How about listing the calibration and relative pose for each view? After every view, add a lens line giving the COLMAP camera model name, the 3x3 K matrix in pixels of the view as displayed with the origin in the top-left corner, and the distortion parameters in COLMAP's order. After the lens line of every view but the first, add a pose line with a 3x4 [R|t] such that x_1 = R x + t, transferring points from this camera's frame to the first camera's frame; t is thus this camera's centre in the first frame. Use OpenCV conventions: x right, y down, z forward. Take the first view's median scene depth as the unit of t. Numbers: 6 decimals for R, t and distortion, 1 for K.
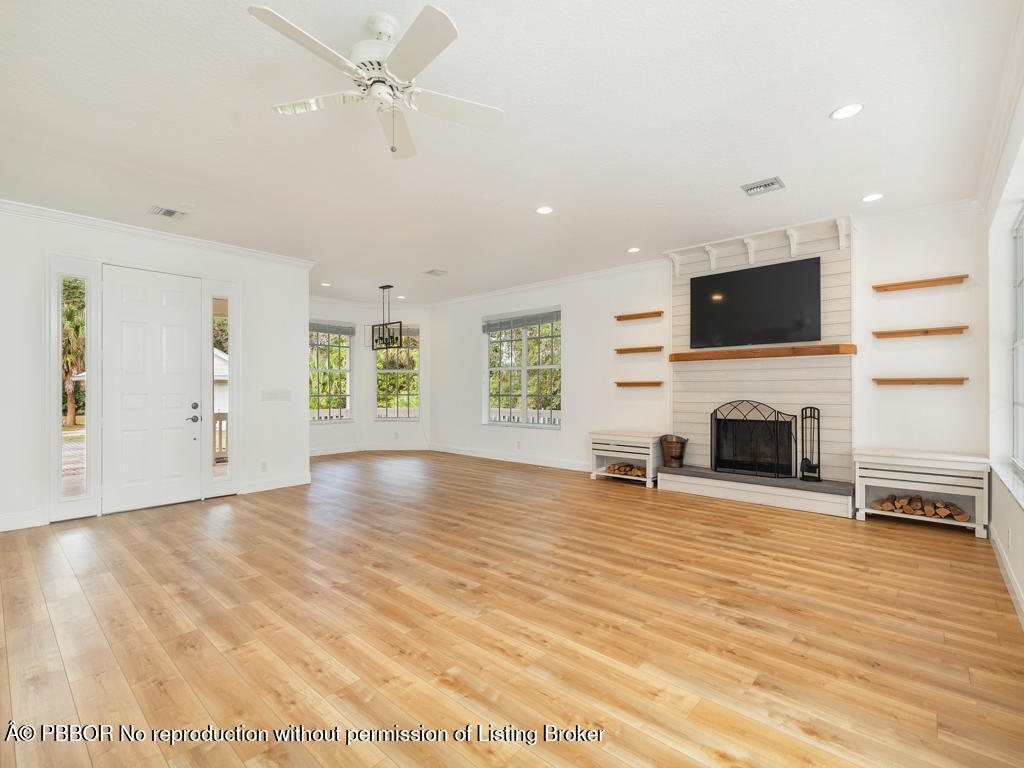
lens RADIAL K [[474.1, 0, 524.1], [0, 474.1, 386.3], [0, 0, 1]] dist [0.001810, 0.000068]
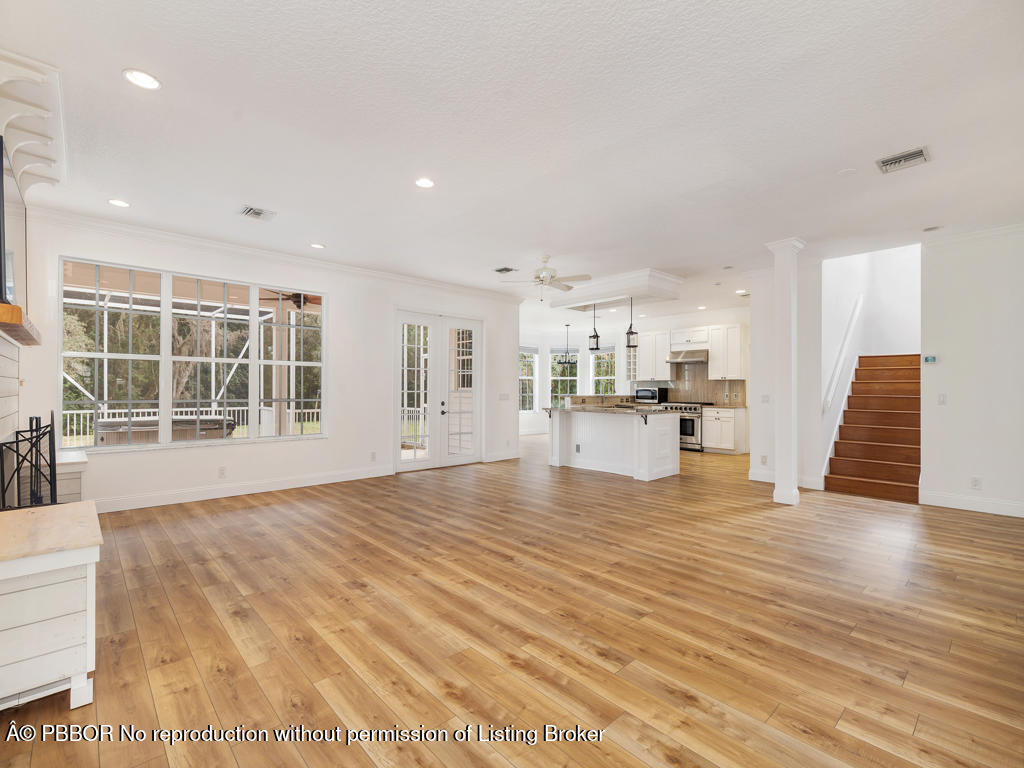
lens RADIAL K [[474.1, 0, 524.1], [0, 474.1, 386.3], [0, 0, 1]] dist [0.001810, 0.000068]
pose [[-0.995048, 0.000351, 0.099397, -0.249738], [-0.000430, 0.999969, -0.007835, 0.003751], [-0.099396, -0.007839, -0.995017, 2.070801]]
